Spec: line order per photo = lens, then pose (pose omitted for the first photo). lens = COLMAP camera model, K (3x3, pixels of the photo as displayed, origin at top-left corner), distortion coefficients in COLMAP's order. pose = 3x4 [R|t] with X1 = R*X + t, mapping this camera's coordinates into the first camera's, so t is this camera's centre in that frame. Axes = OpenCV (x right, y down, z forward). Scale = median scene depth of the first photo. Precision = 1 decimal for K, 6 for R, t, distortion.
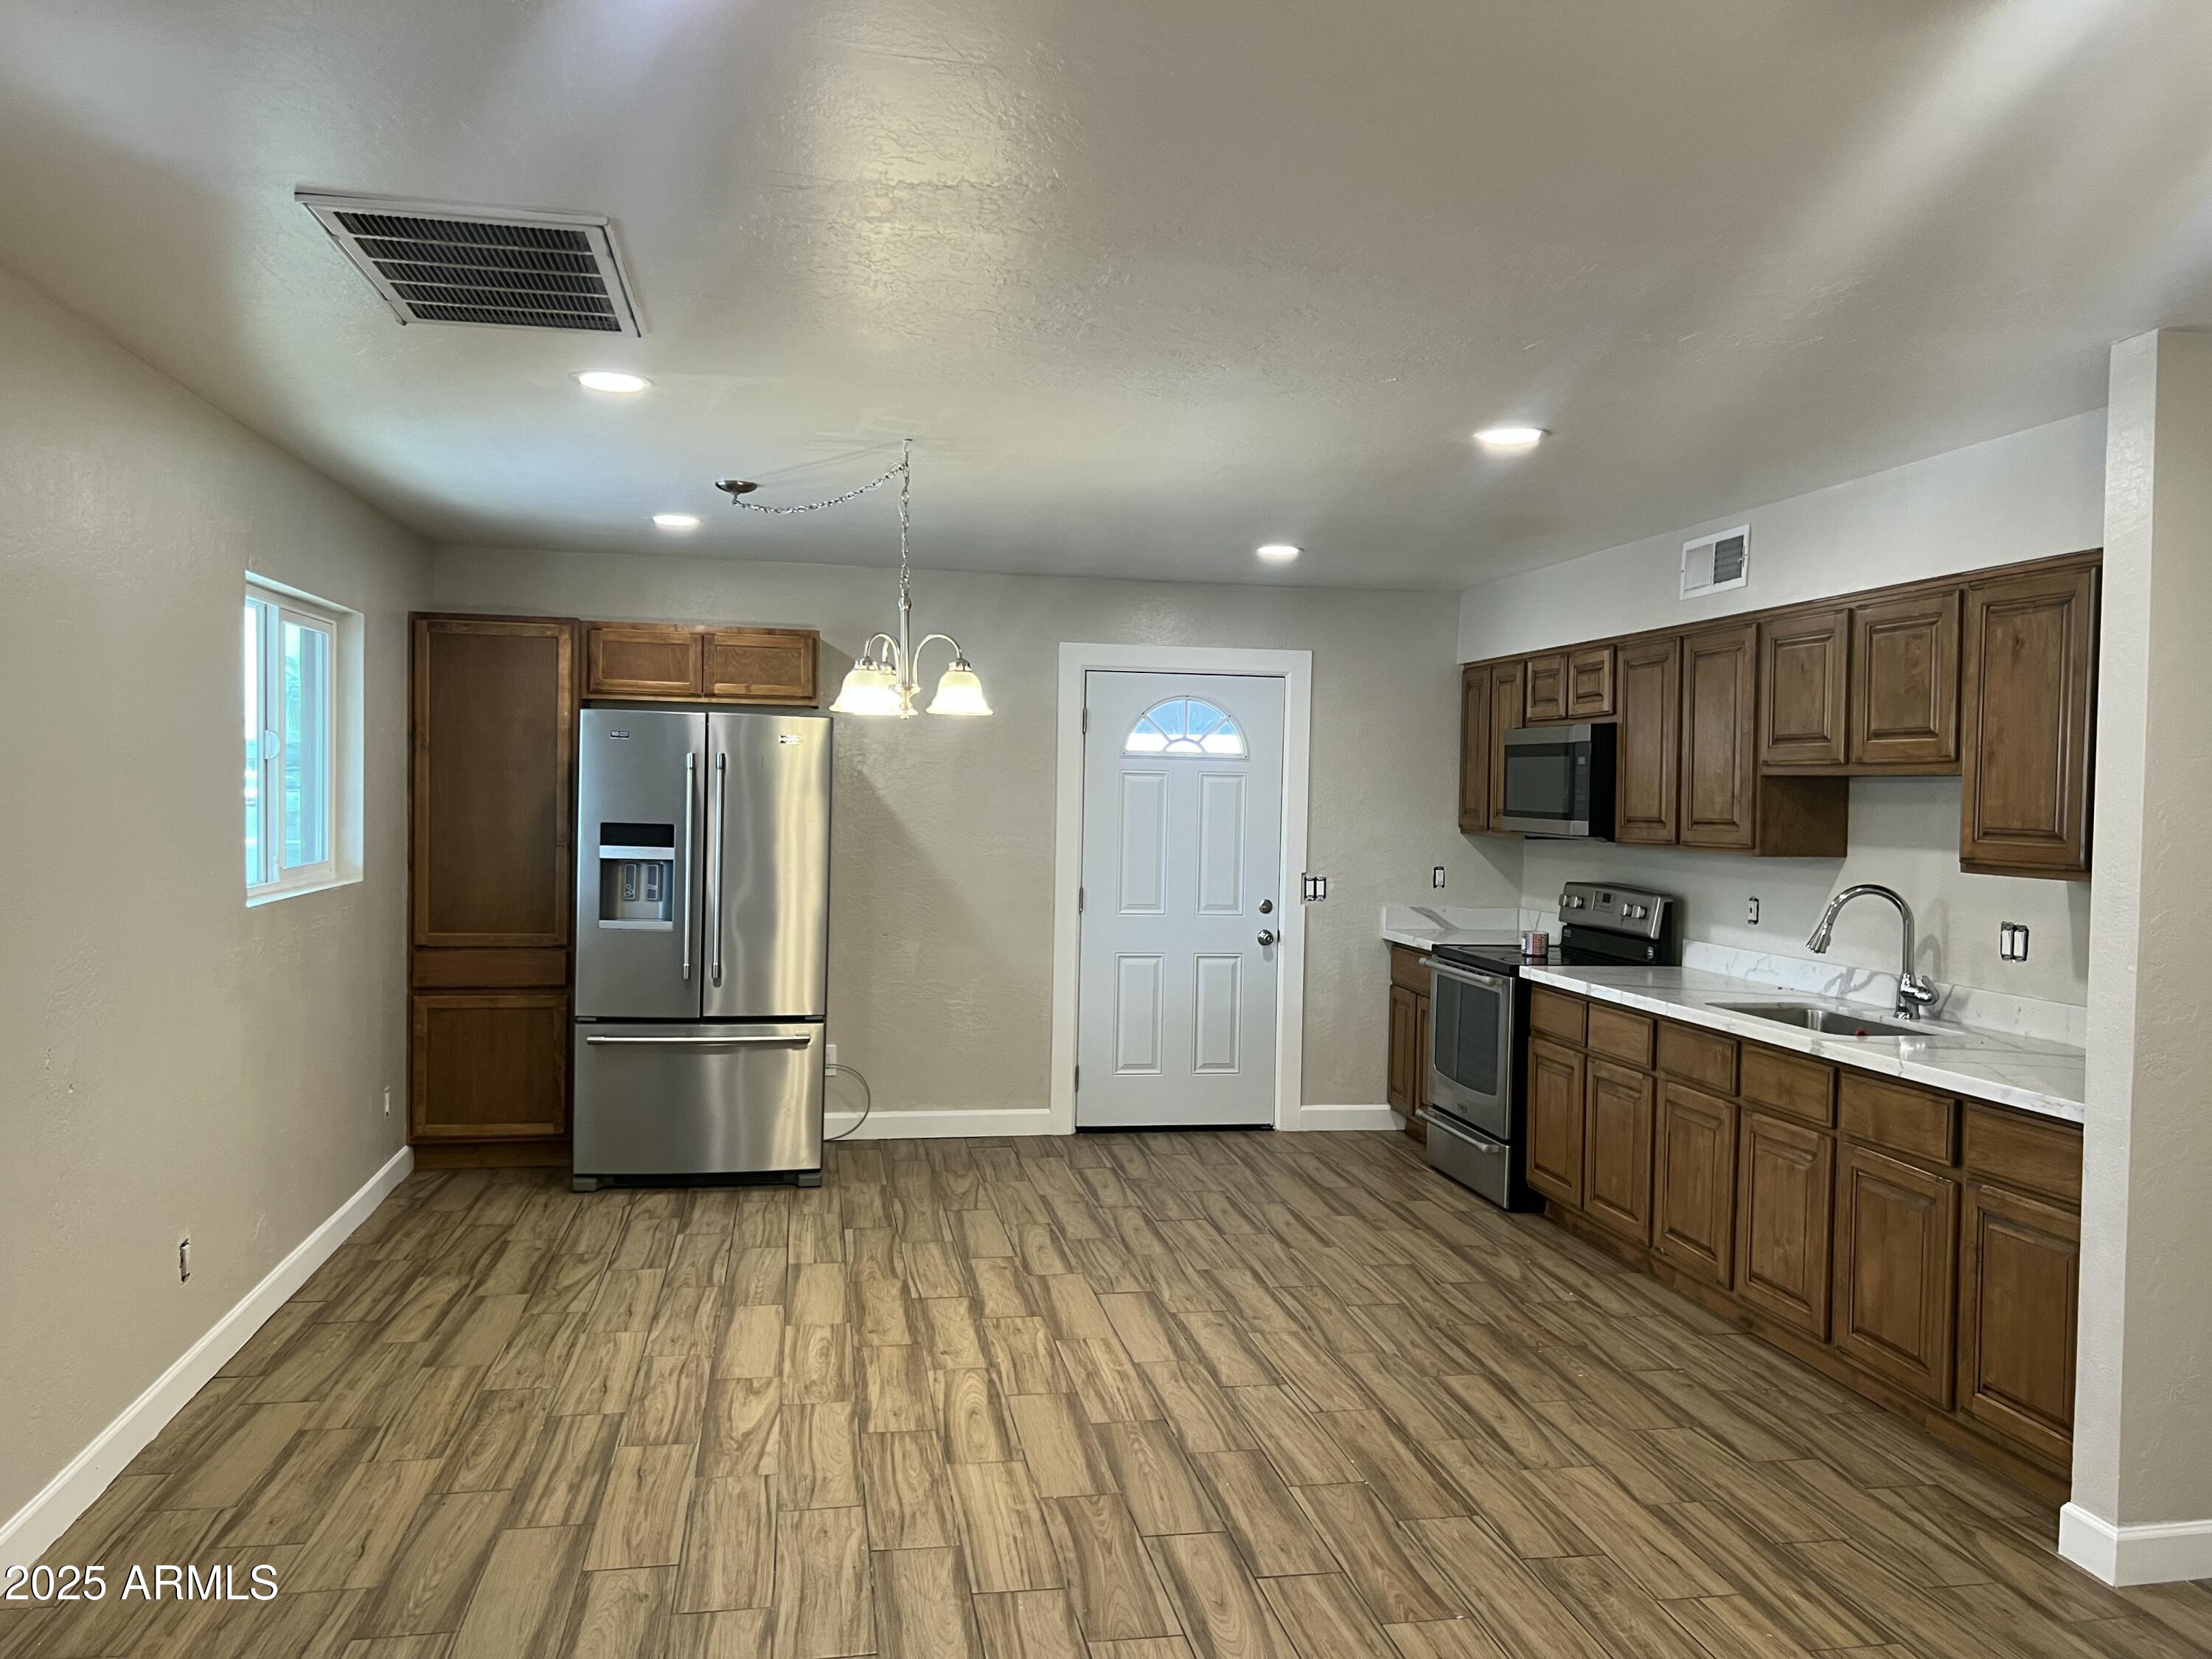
lens RADIAL K [[1666.8, 0, 1098.8], [0, 1666.8, 840.2], [0, 0, 1]] dist [0.053019, -0.062175]
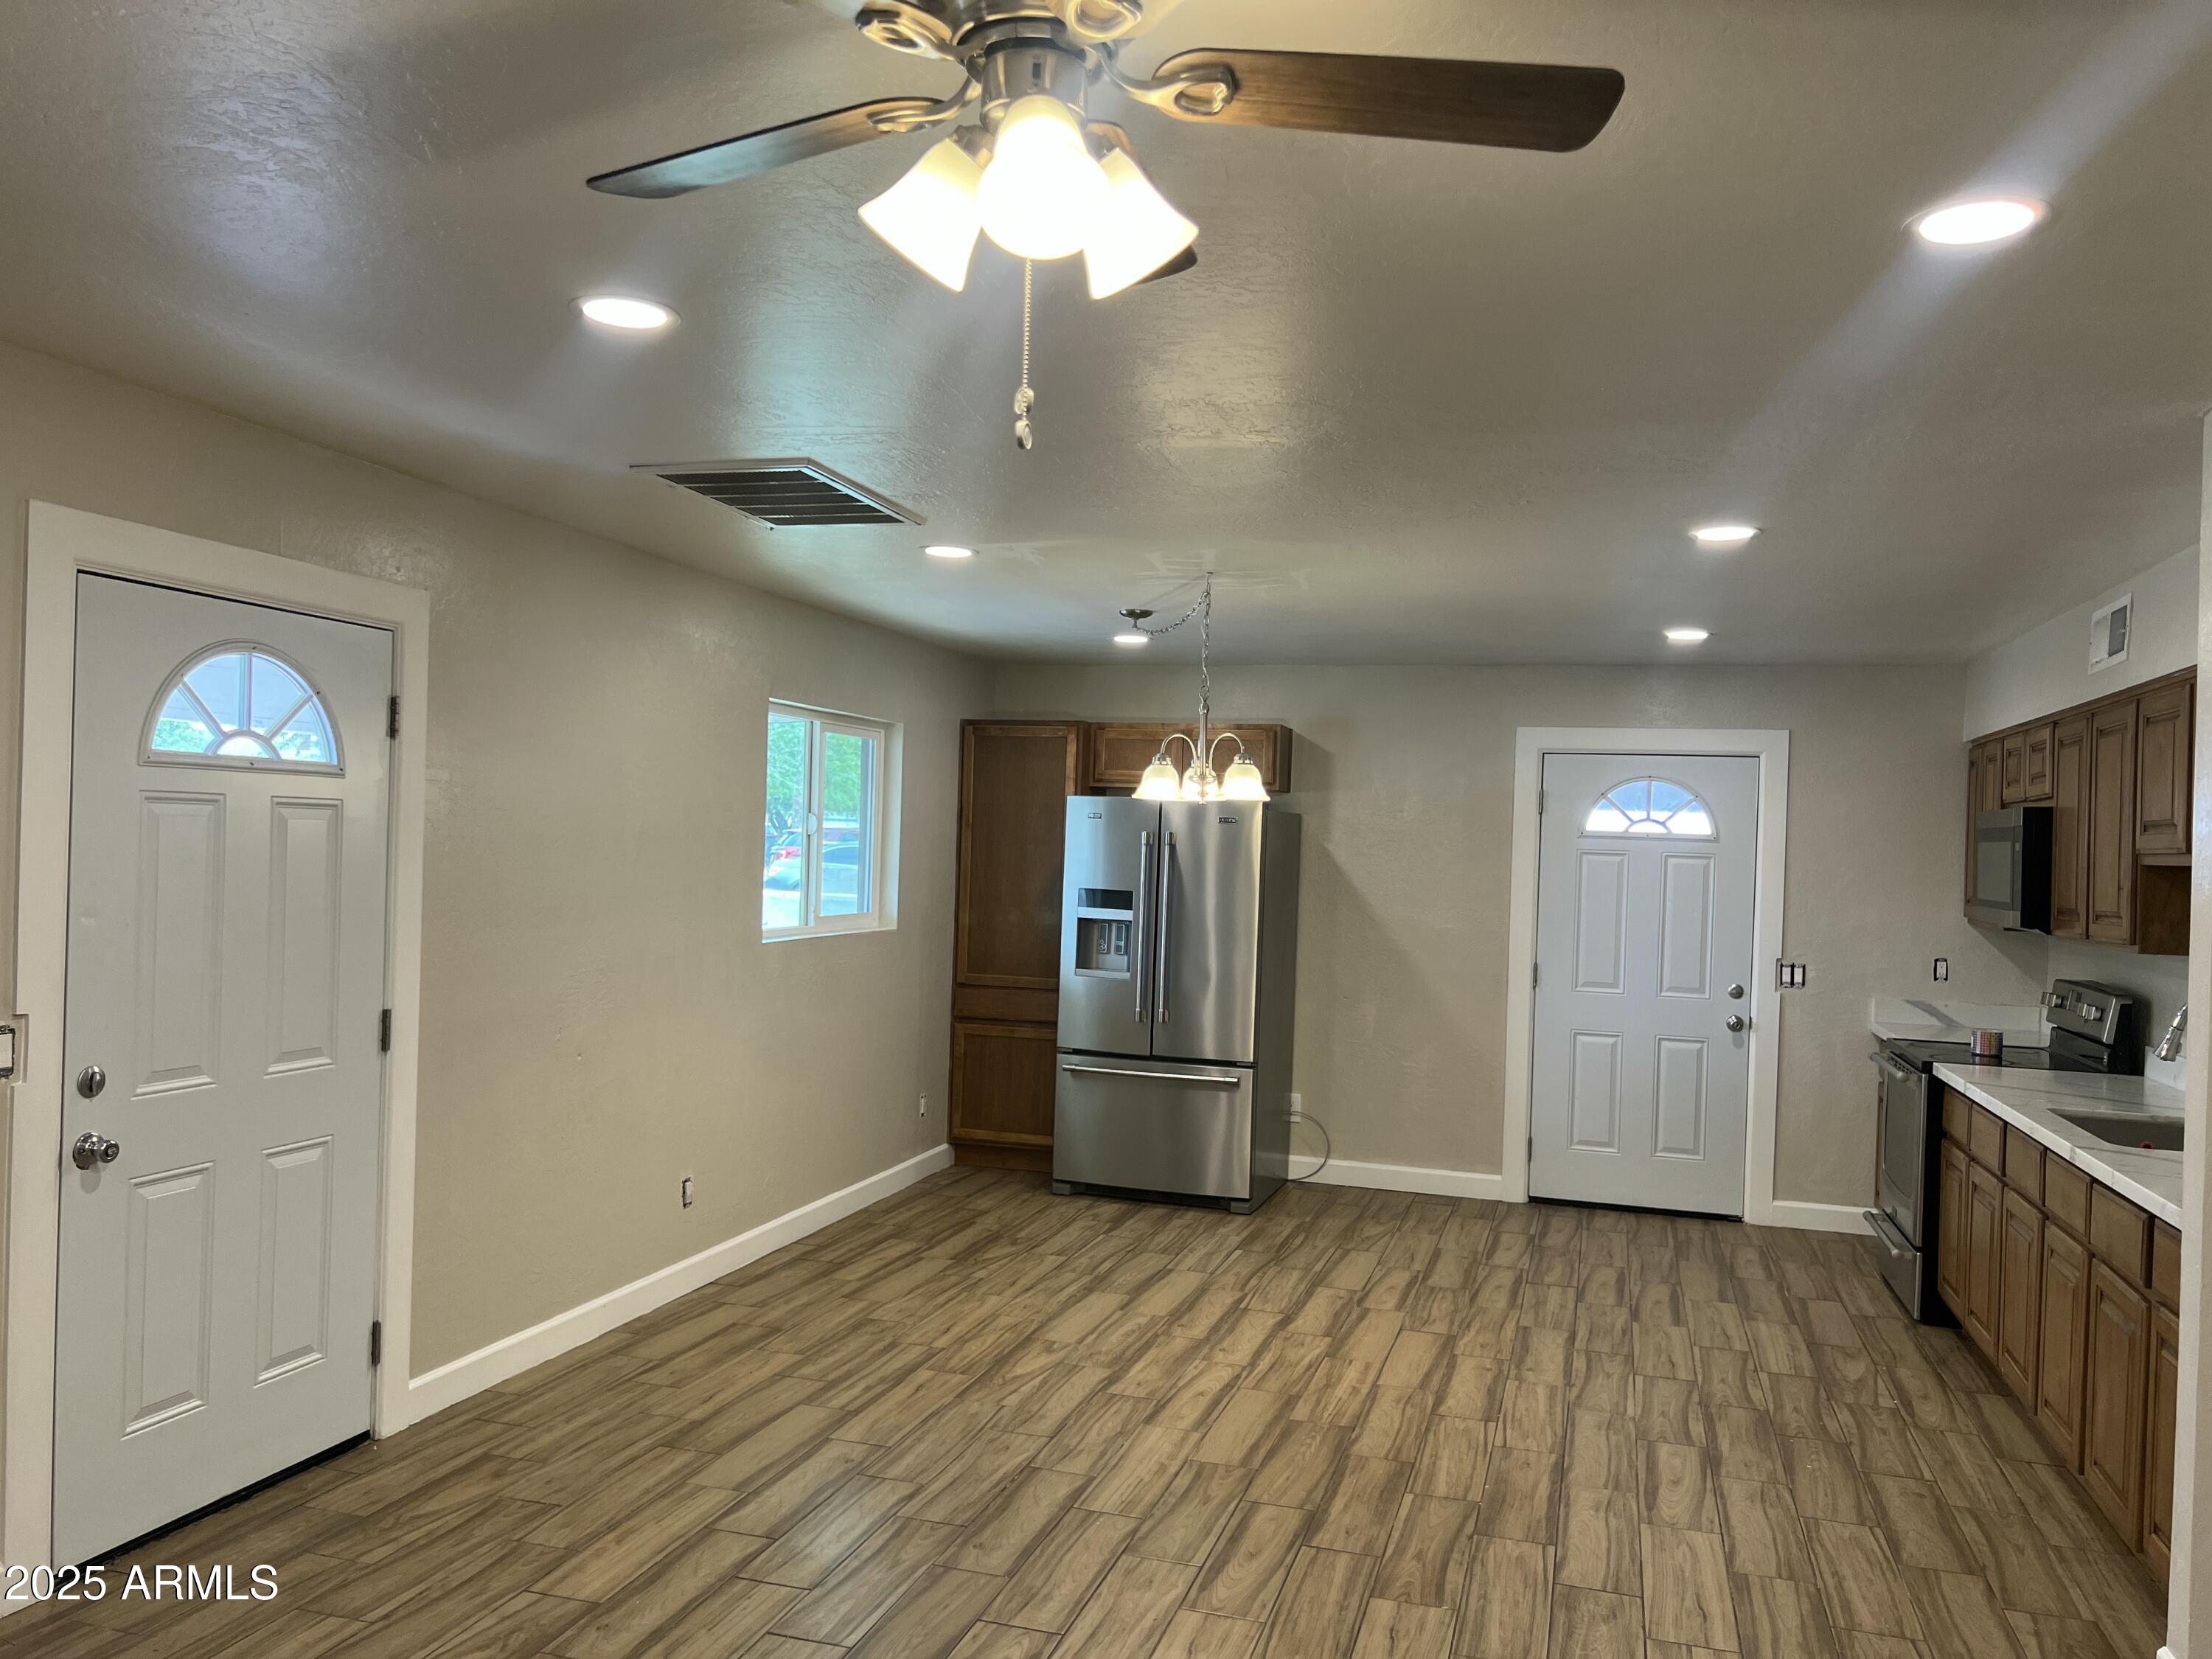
lens RADIAL K [[1666.8, 0, 1108.0], [0, 1666.8, 840.8], [0, 0, 1]] dist [0.053019, -0.062175]
pose [[0.892404, 0.009975, -0.451126, 0.366141], [-0.030429, 0.998810, -0.038107, 0.000327], [0.450210, 0.047734, 0.891646, -0.089870]]
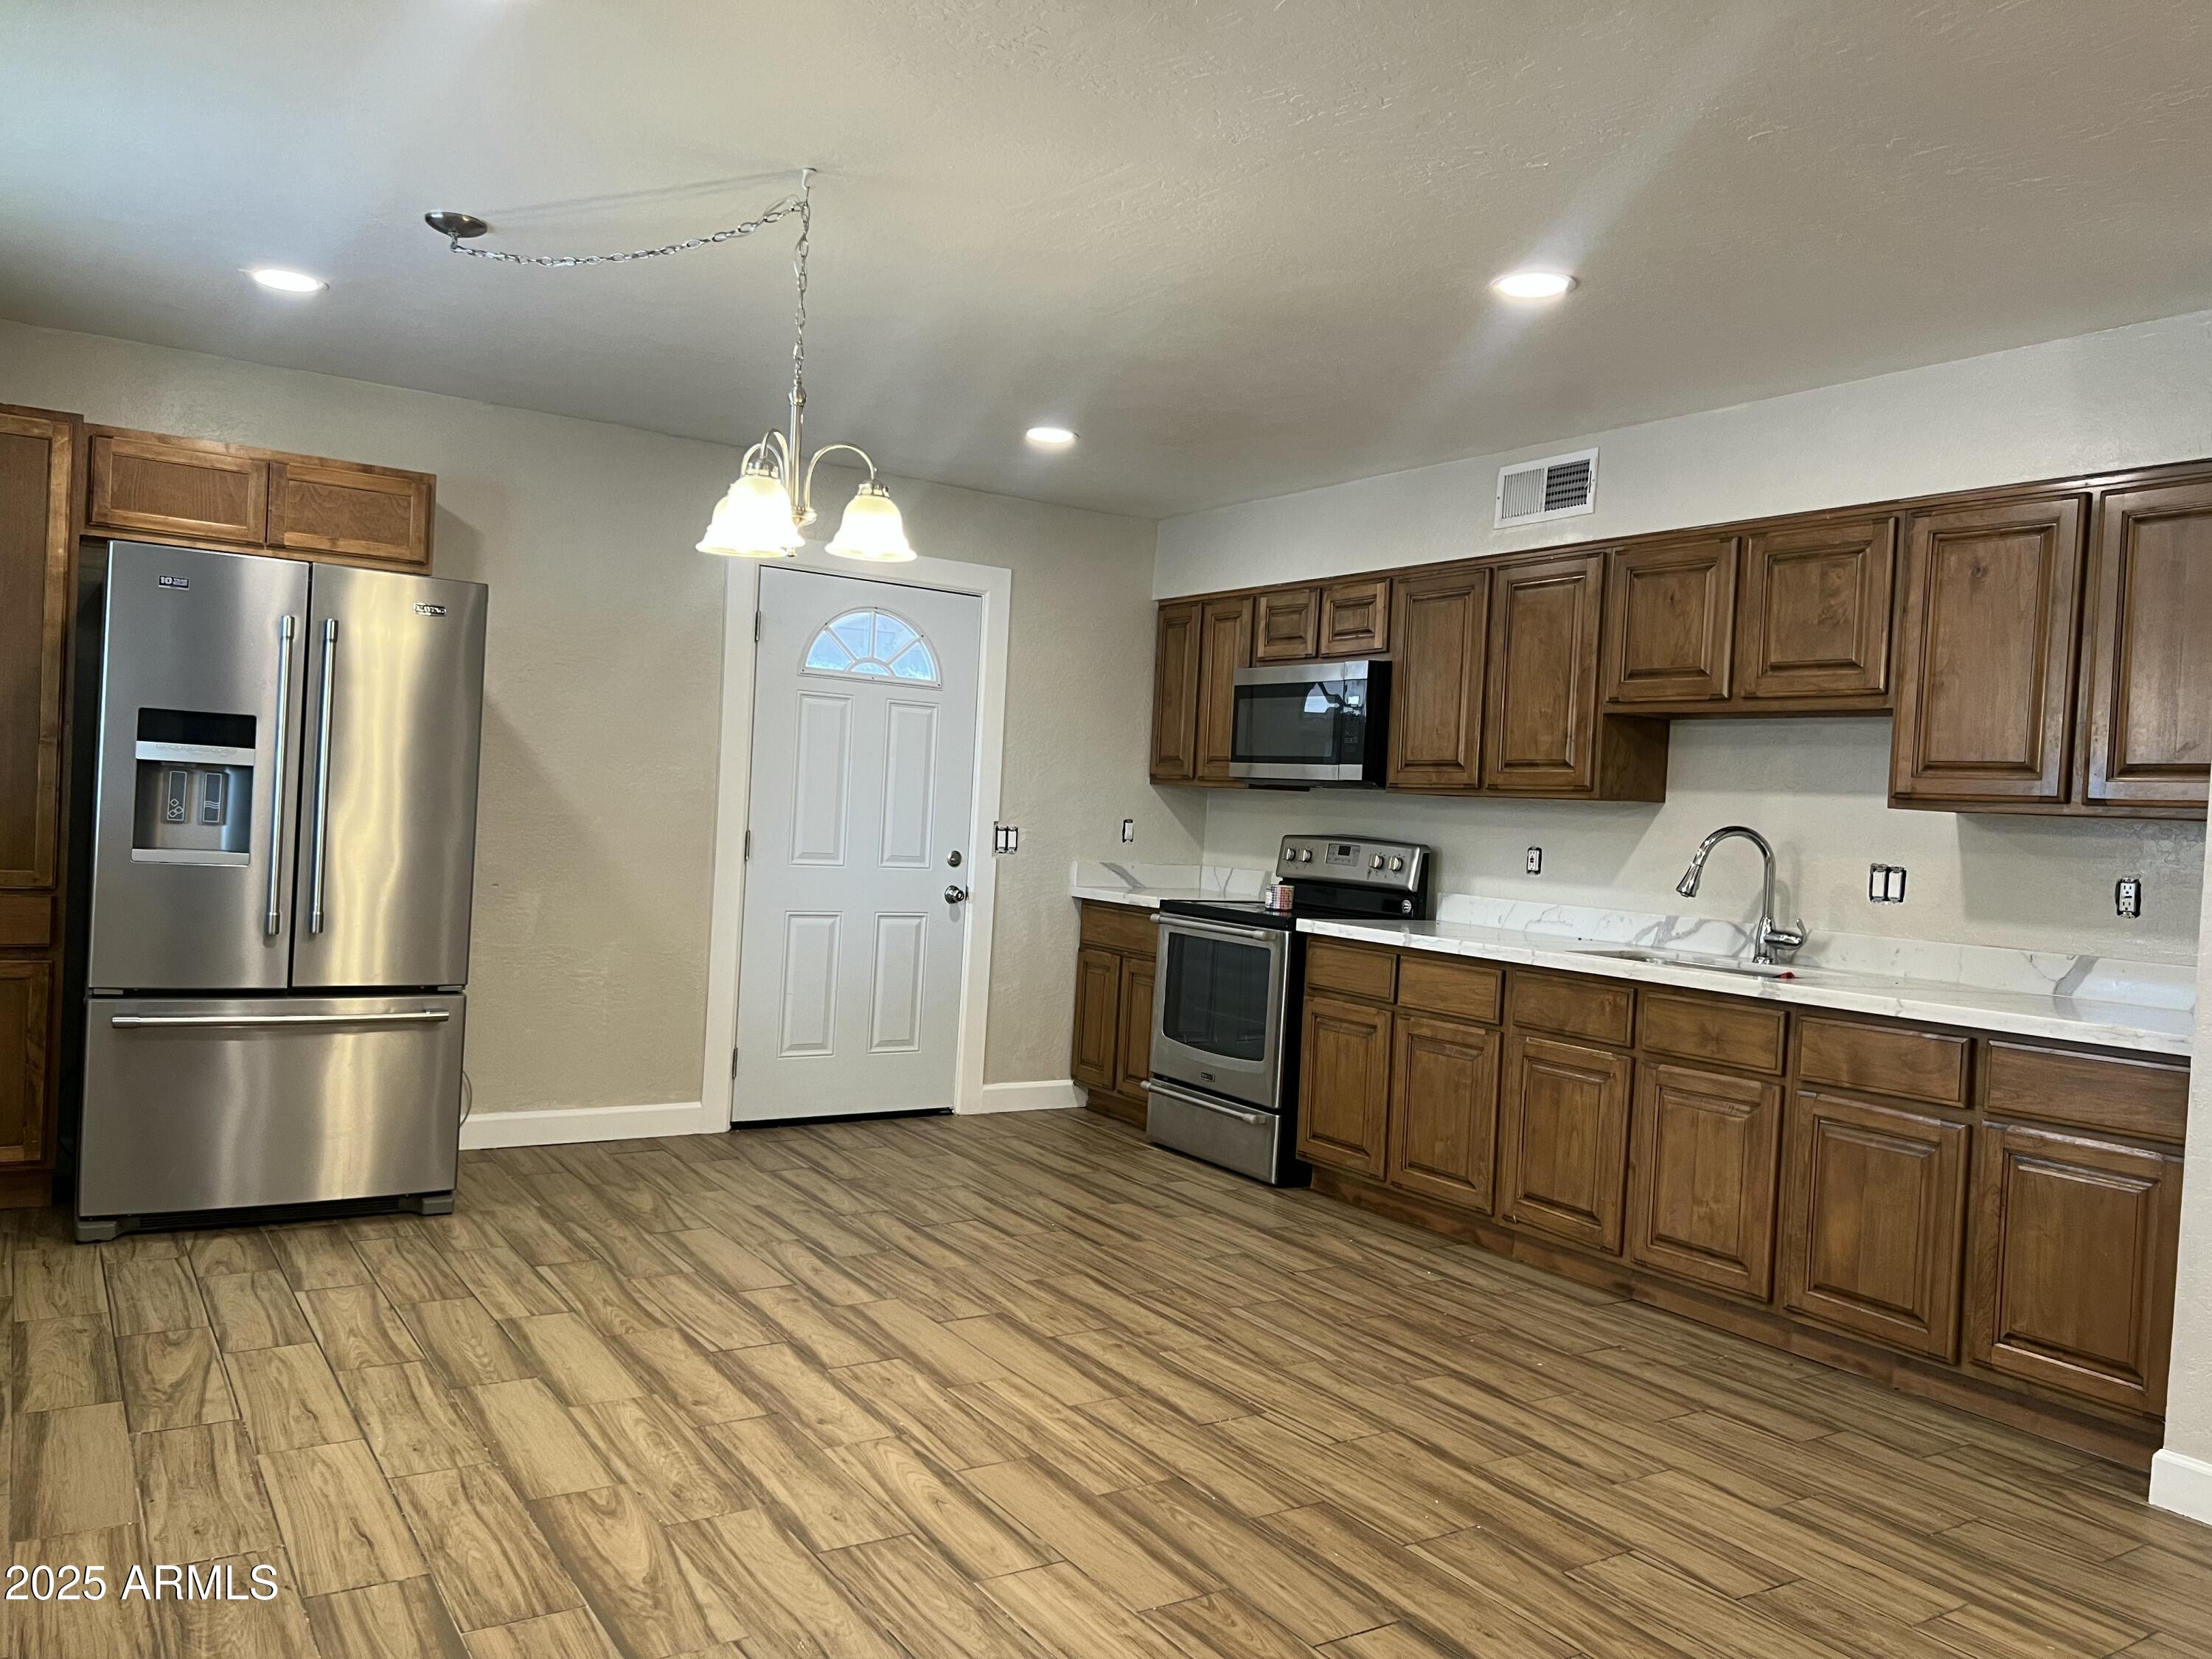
lens RADIAL K [[1666.8, 0, 1117.3], [0, 1666.8, 846.7], [0, 0, 1]] dist [0.053019, -0.062175]
pose [[0.919607, 0.020715, 0.392293, -0.274792], [-0.024029, 0.999705, 0.003539, 0.048133], [-0.392104, -0.012680, 0.919833, 0.278574]]
